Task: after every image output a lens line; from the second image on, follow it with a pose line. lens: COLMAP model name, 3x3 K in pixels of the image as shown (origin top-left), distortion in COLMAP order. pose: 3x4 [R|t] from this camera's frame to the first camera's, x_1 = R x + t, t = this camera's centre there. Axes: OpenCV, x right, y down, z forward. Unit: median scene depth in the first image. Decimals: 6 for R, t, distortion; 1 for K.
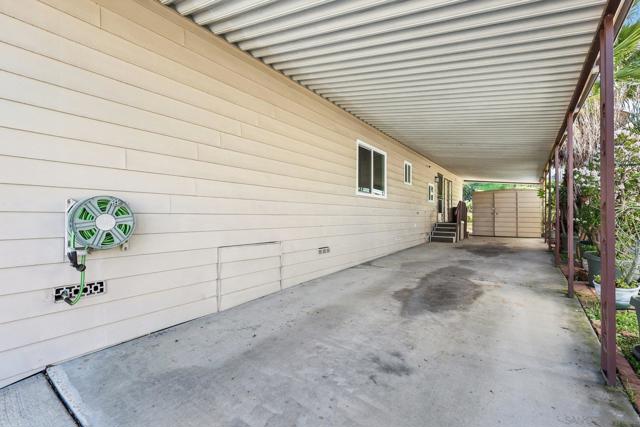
lens RADIAL K [[282.2, 0, 320.2], [0, 282.2, 217.3], [0, 0, 1]] dist [0.008566, -0.000148]
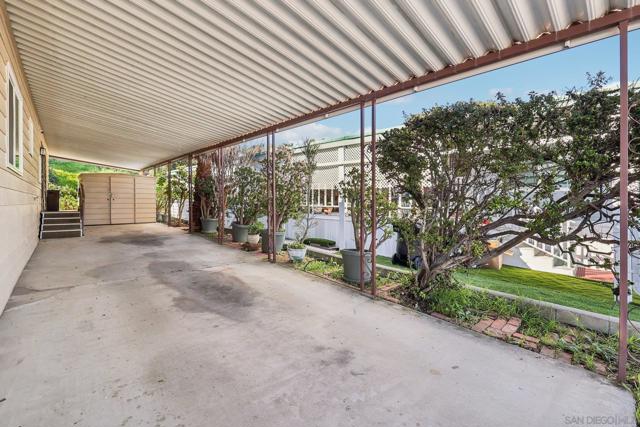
lens RADIAL K [[282.2, 0, 318.4], [0, 282.2, 201.6], [0, 0, 1]] dist [0.008566, -0.000148]
pose [[0.195551, -0.000558, 0.980693, -0.542881], [-0.000245, 1.000000, 0.000618, -0.027398], [-0.980694, -0.000361, 0.195551, 0.615707]]
